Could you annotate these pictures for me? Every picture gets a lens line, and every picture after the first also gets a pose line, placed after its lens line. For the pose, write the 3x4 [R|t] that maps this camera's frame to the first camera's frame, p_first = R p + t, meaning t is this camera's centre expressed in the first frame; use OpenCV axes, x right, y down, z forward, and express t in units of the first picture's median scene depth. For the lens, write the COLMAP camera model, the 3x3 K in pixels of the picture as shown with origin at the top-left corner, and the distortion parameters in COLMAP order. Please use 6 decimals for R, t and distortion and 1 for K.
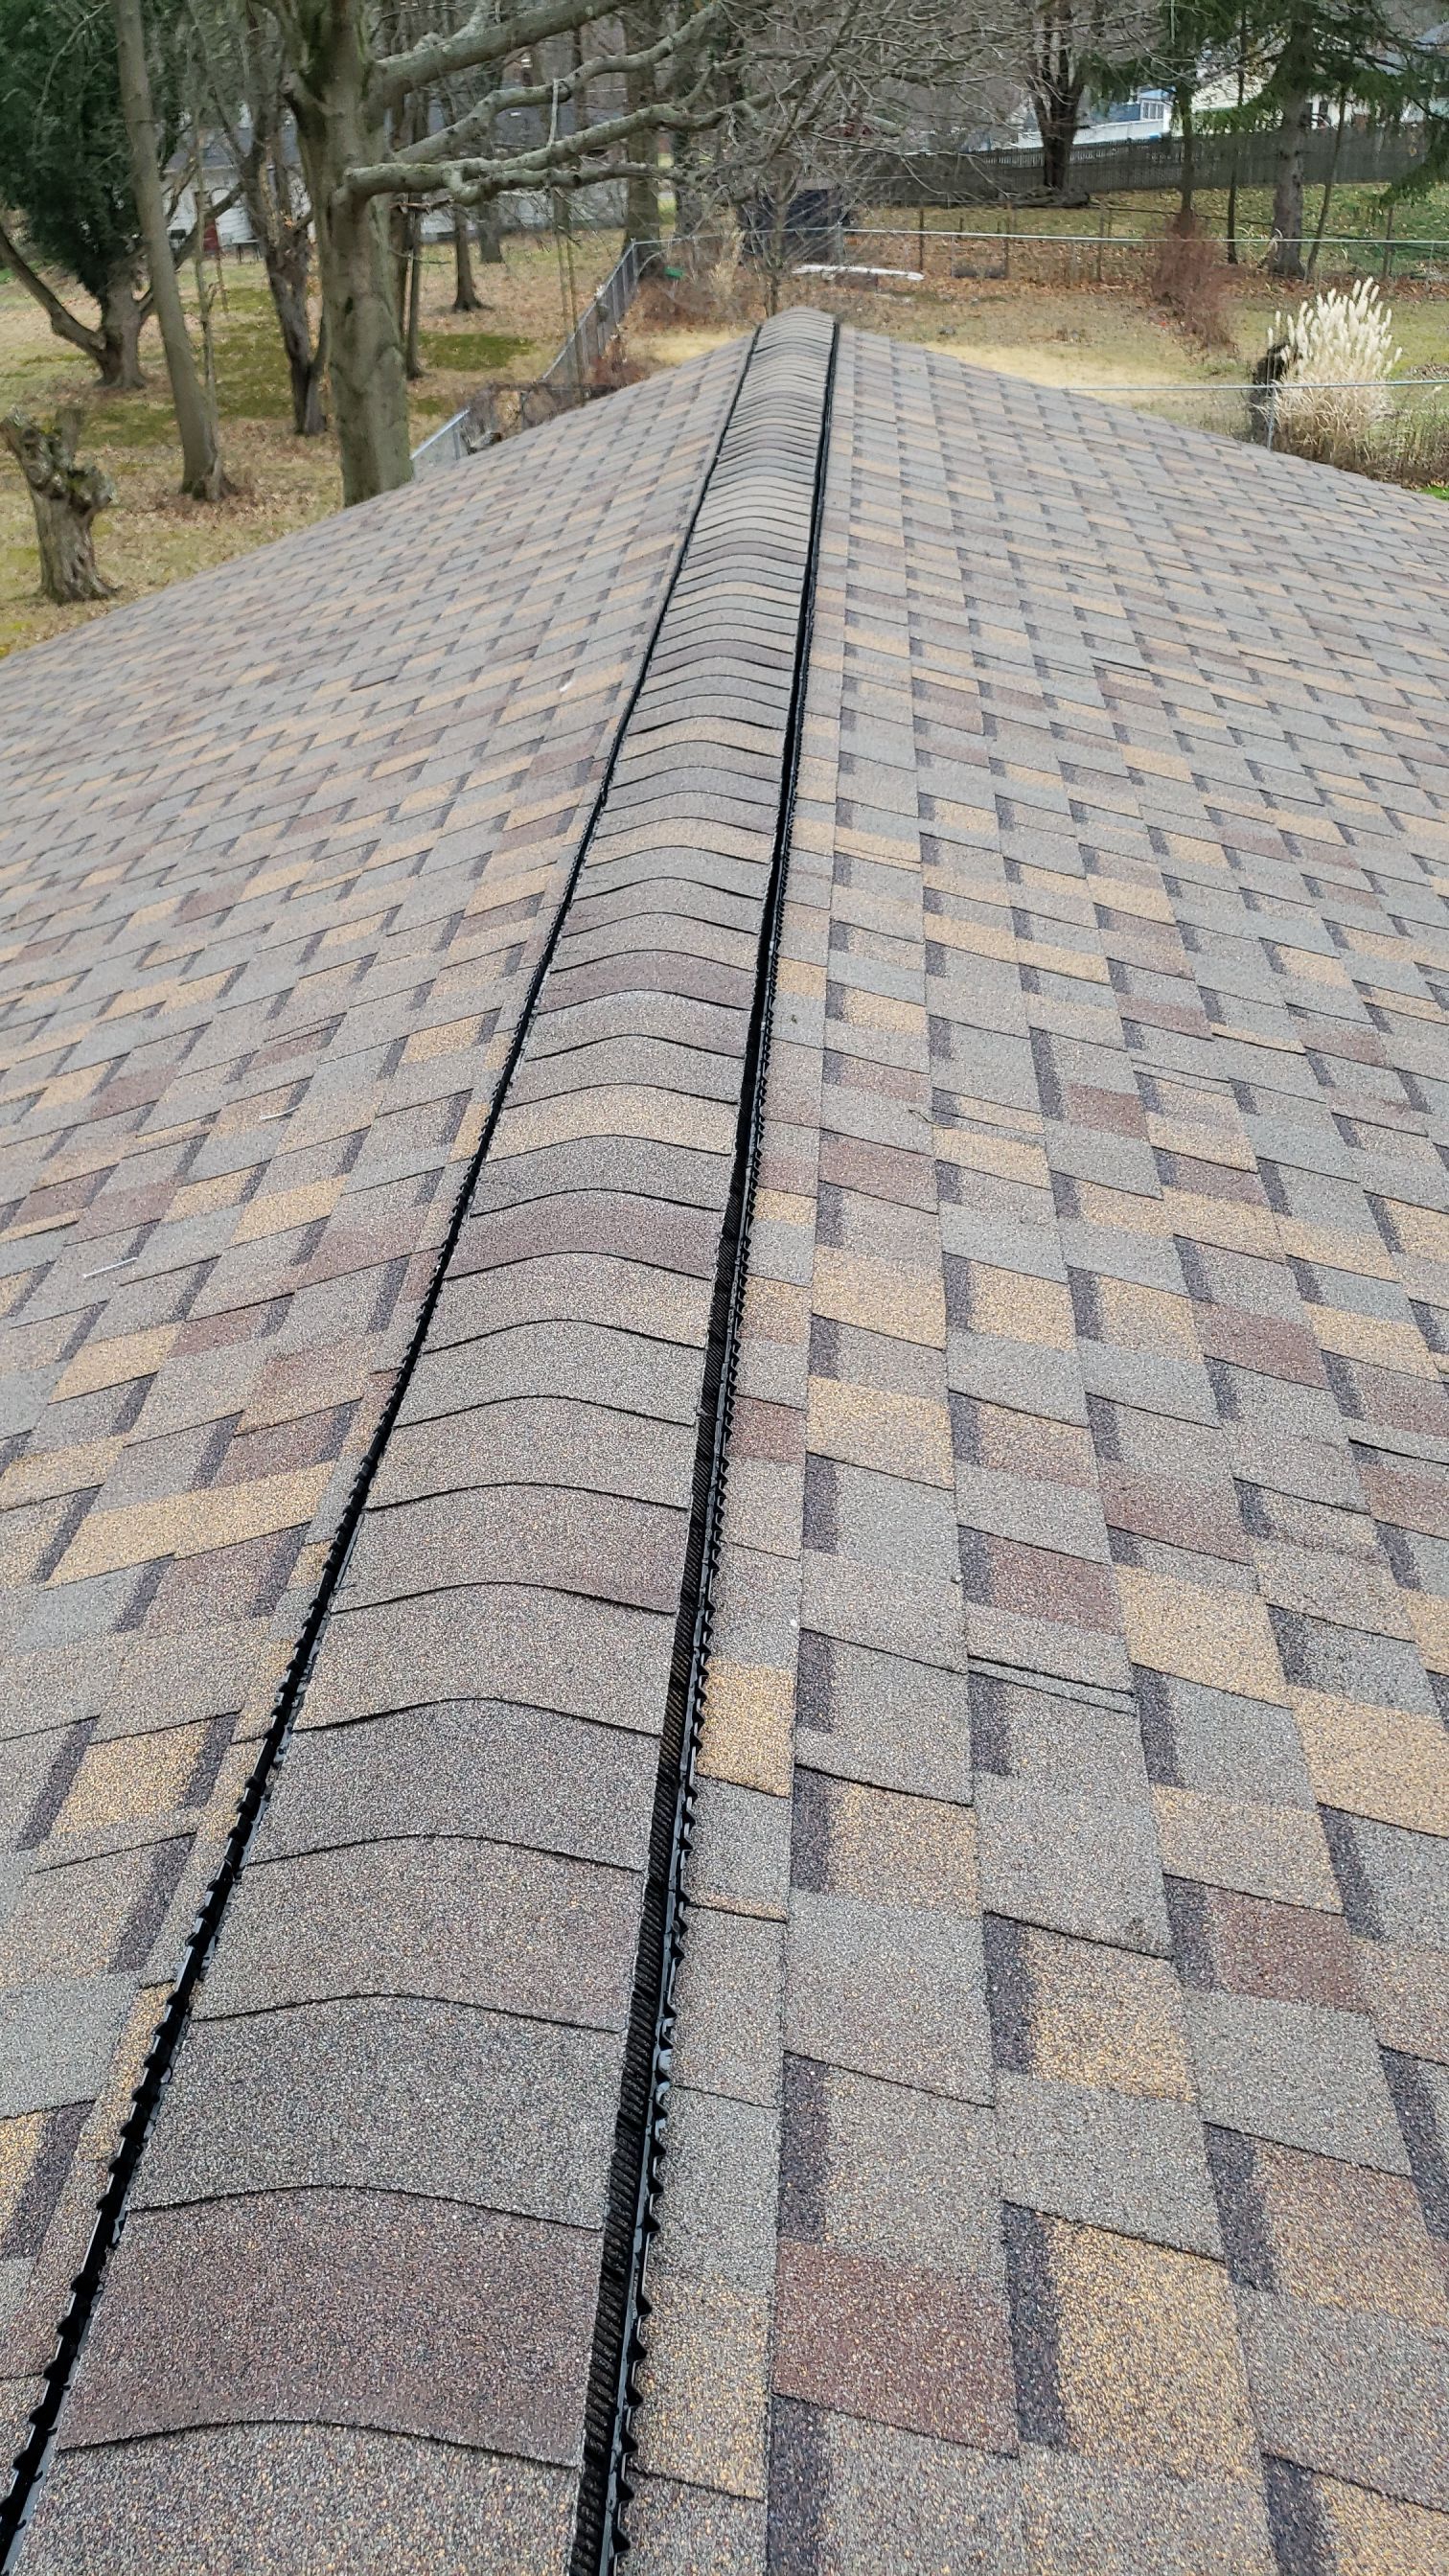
lens RADIAL K [[1994.9, 0, 678.9], [0, 1994.9, 1342.6], [0, 0, 1]] dist [0.061017, -0.109860]
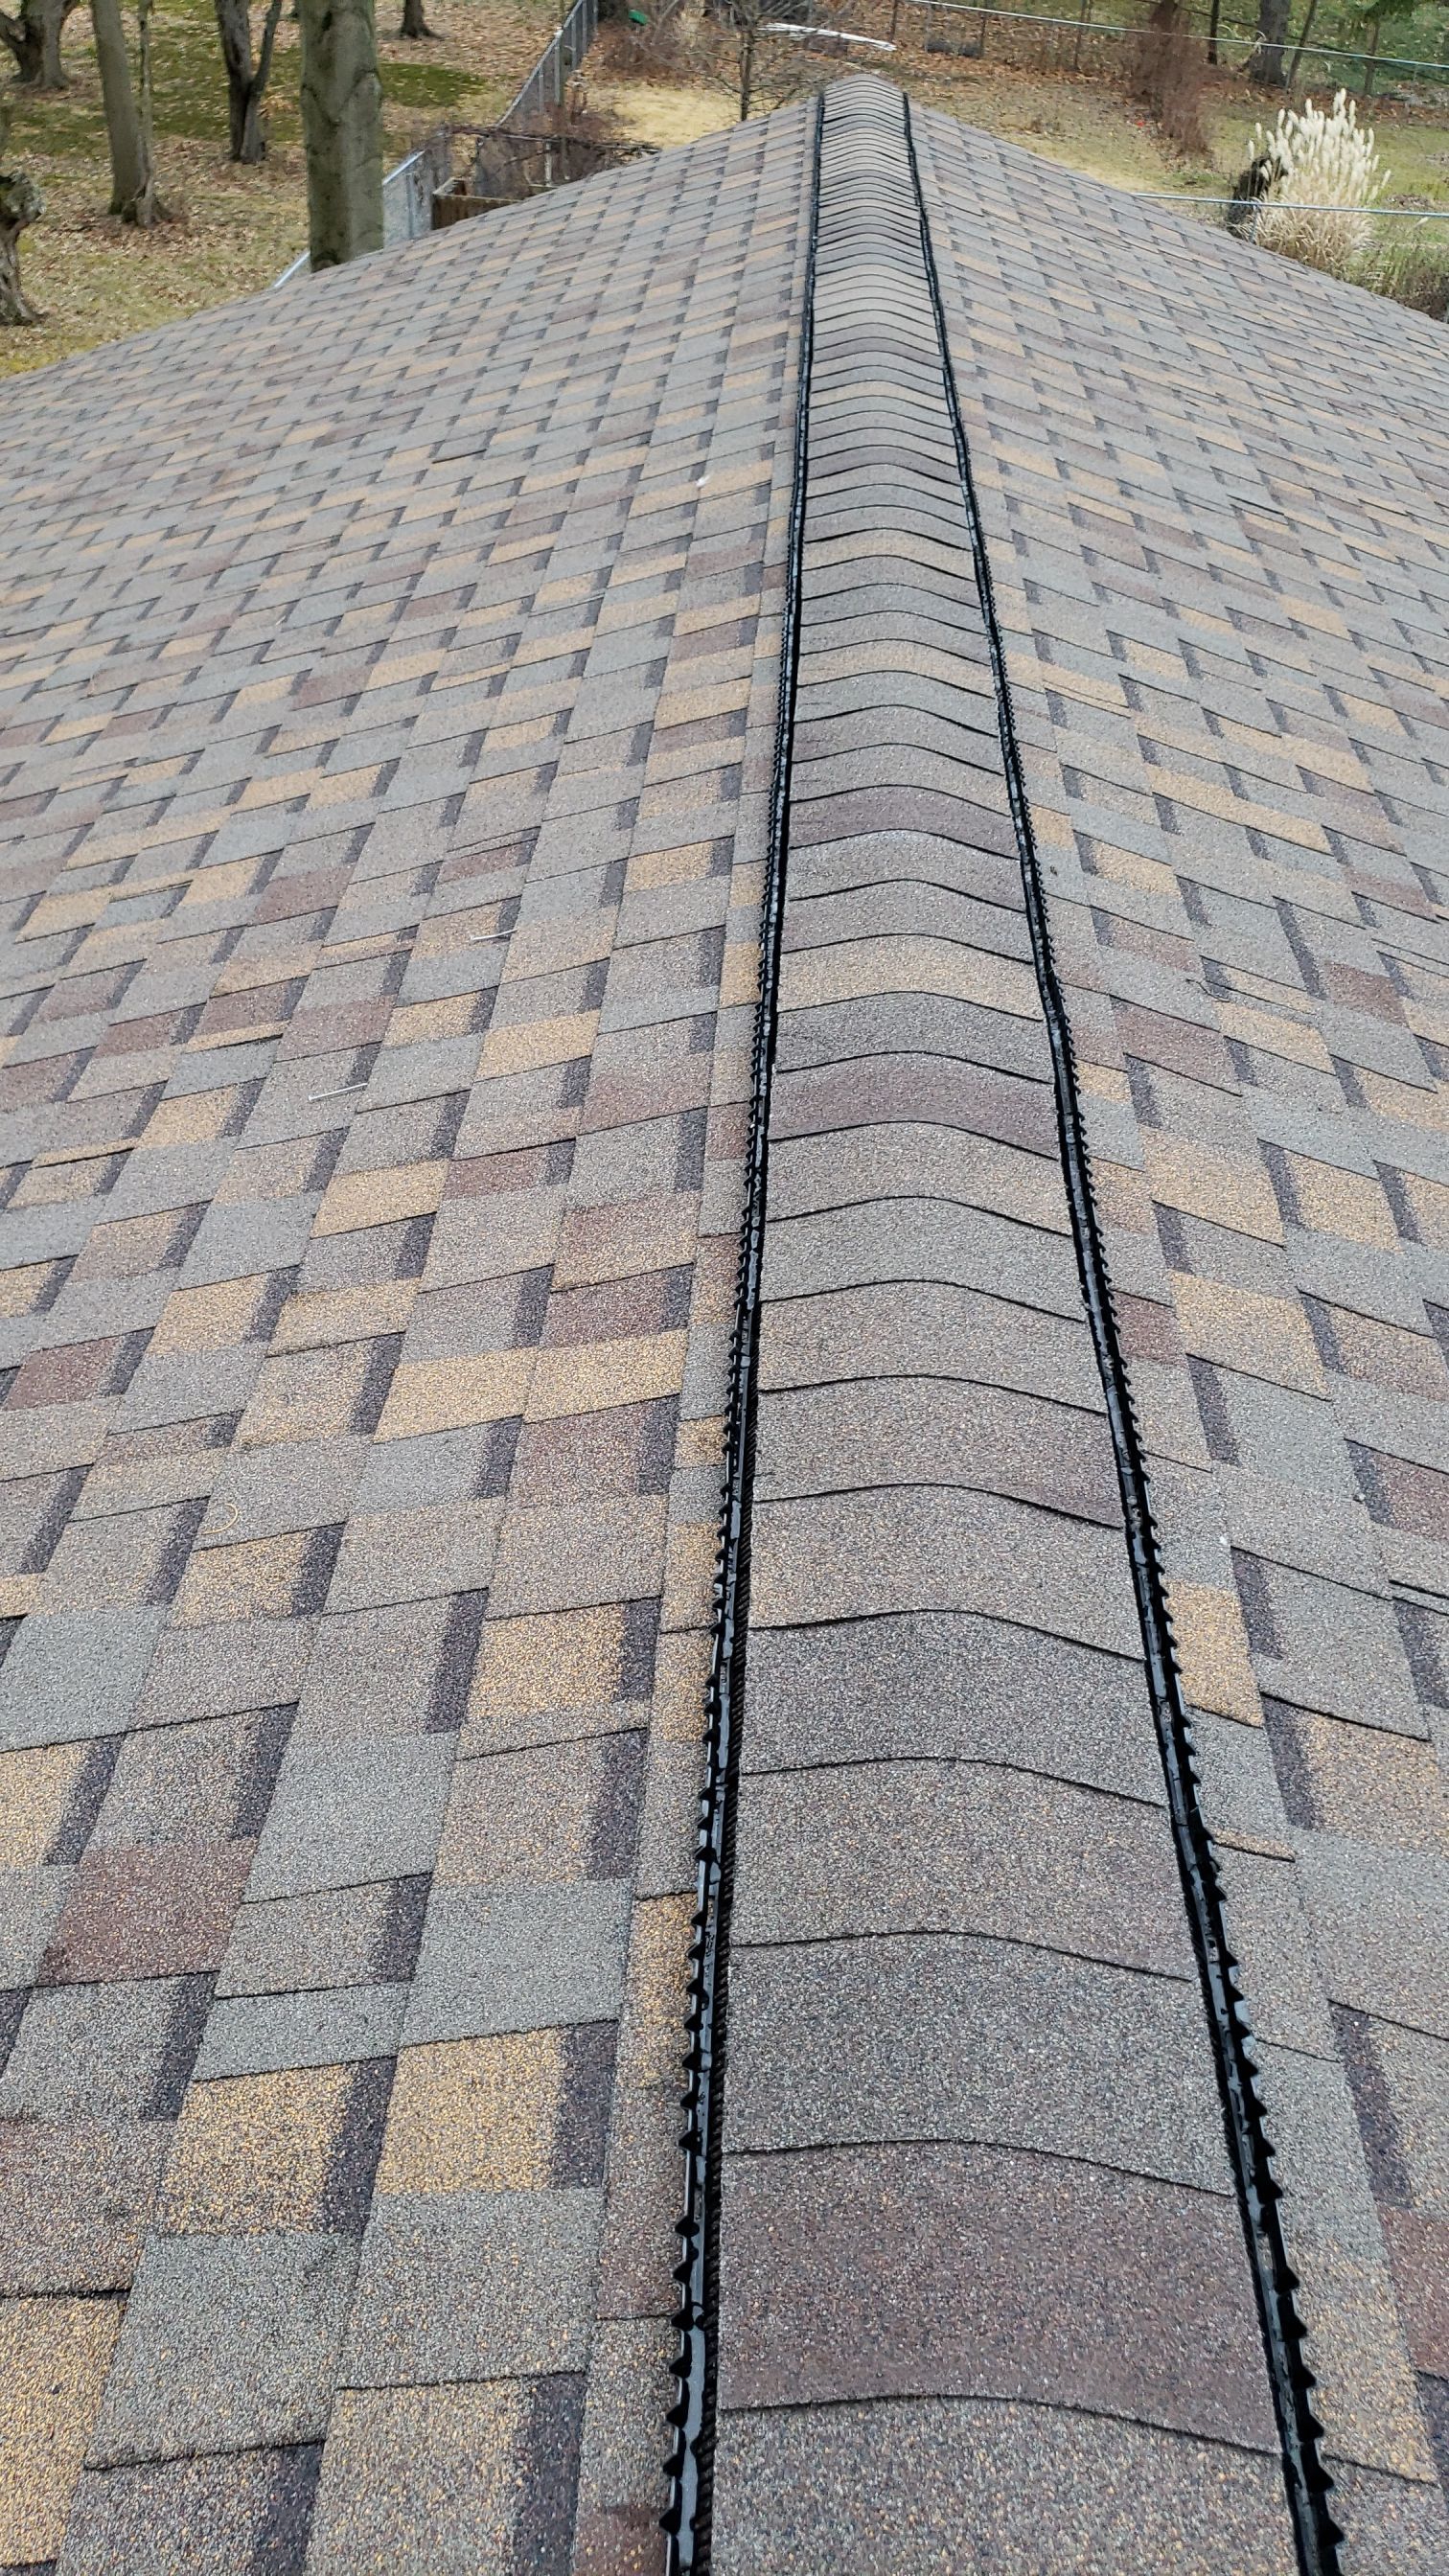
lens RADIAL K [[2015.2, 0, 654.7], [0, 2015.2, 1321.5], [0, 0, 1]] dist [-0.006530, 0.048409]
pose [[0.996399, 0.060411, 0.059486, -0.113286], [-0.065115, 0.994617, 0.080601, -0.009407], [-0.054296, -0.084185, 0.994970, 0.026275]]
